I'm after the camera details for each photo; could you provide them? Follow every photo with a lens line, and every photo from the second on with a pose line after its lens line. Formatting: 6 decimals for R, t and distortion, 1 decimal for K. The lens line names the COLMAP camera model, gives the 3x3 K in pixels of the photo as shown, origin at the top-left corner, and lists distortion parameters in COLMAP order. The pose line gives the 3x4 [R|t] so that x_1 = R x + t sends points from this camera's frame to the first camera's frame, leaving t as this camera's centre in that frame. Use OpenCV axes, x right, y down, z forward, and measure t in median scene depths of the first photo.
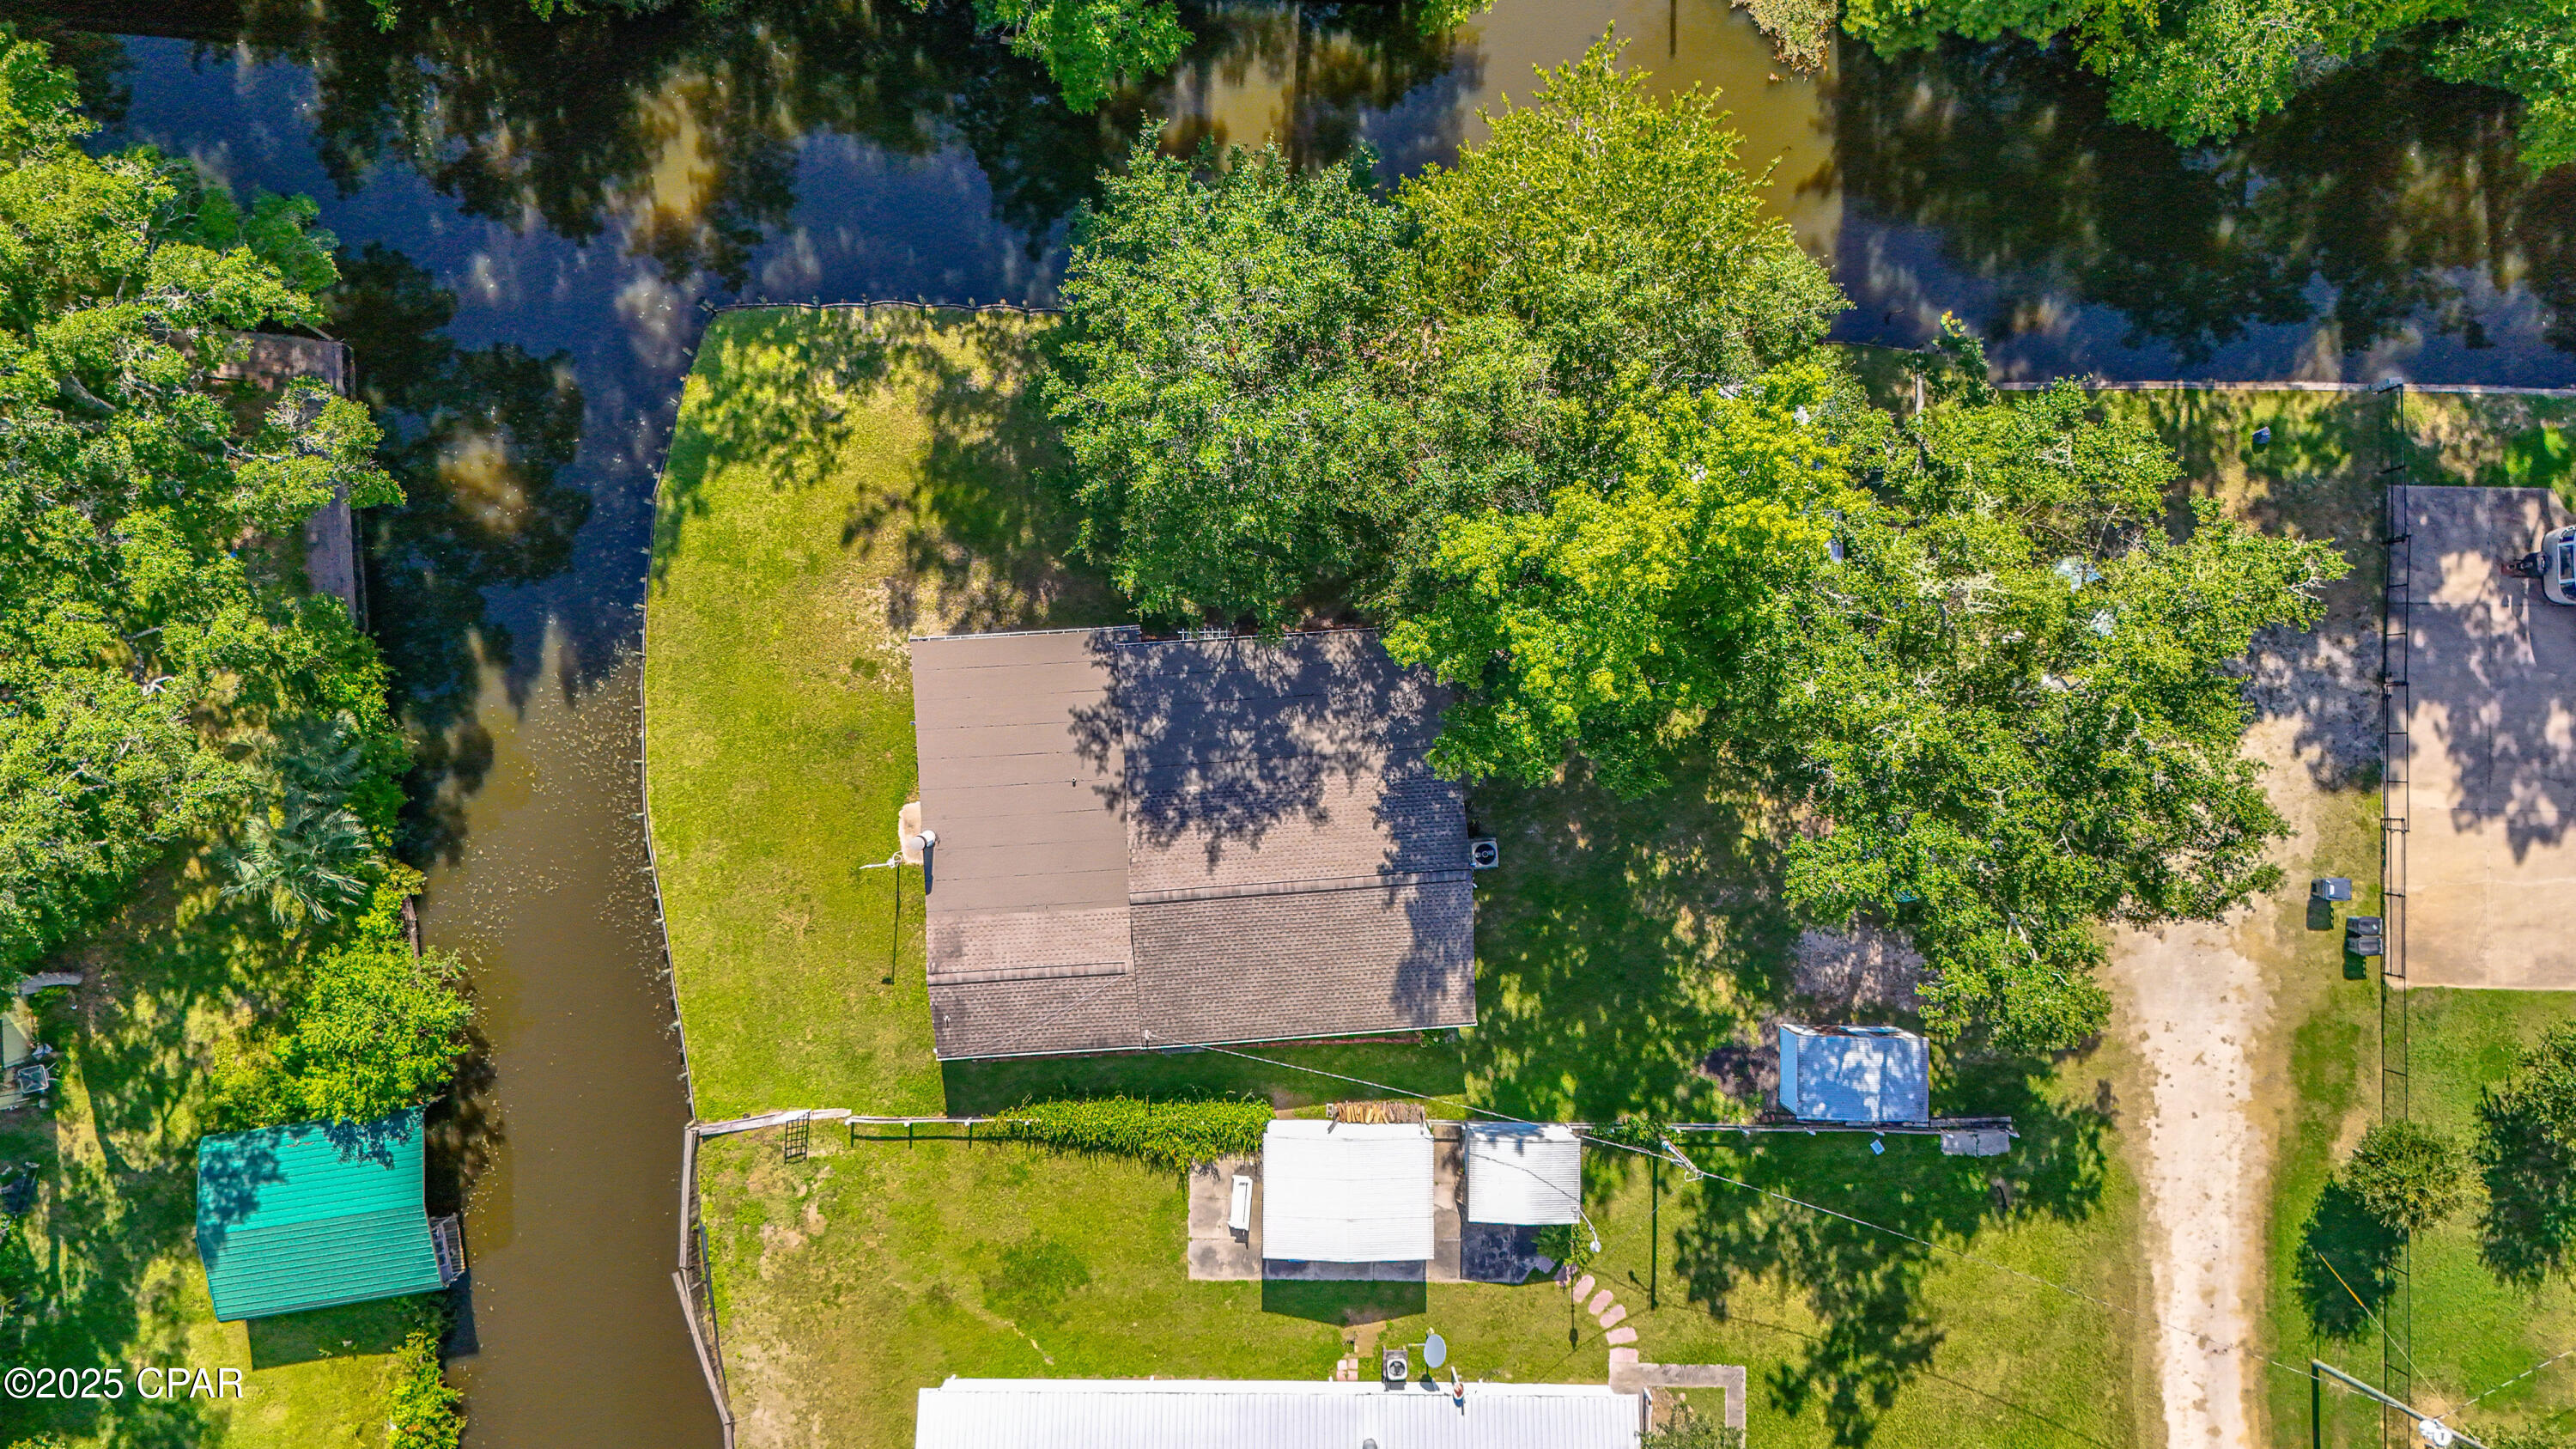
lens RADIAL K [[1901.8, 0, 1280.3], [0, 1901.8, 710.0], [0, 0, 1]] dist [0.070447, -0.059063]
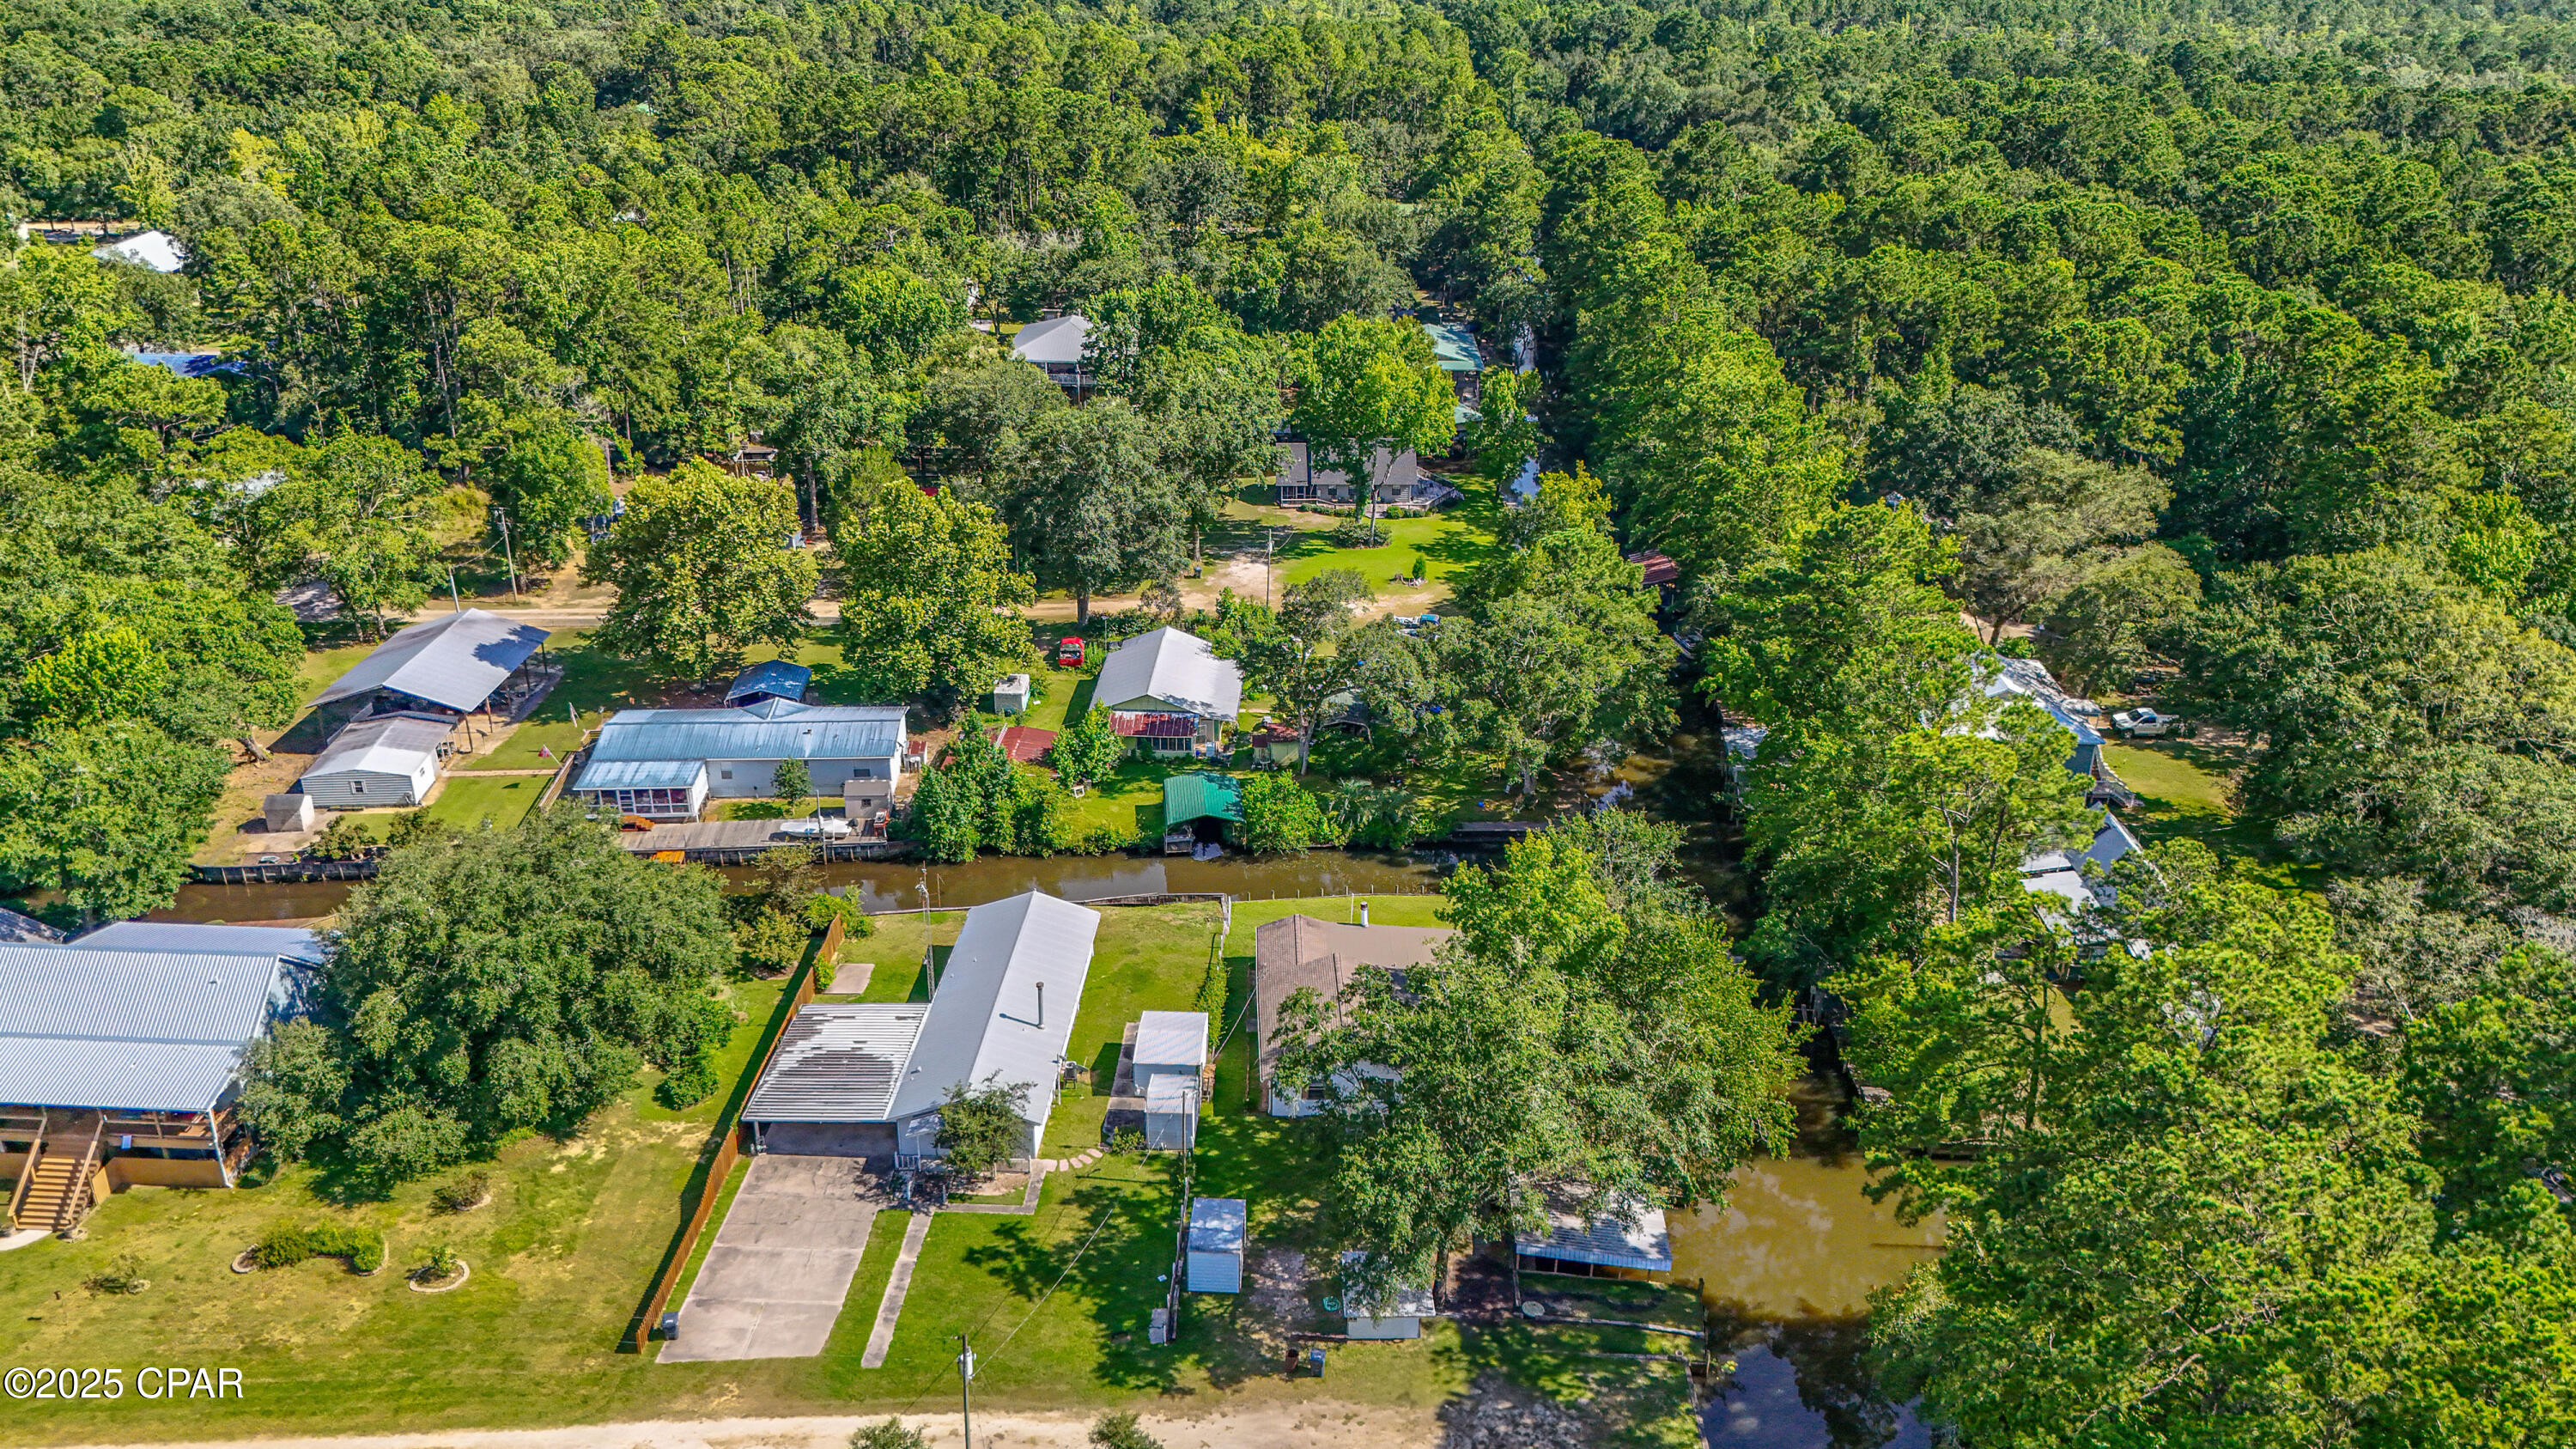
lens RADIAL K [[1901.8, 0, 1280.3], [0, 1901.8, 710.0], [0, 0, 1]] dist [0.070447, -0.059063]
pose [[-0.036575, 0.428934, -0.902595, 1.472833], [-0.999265, -0.005313, 0.037967, 0.078355], [0.011490, 0.903320, 0.428813, -0.046664]]
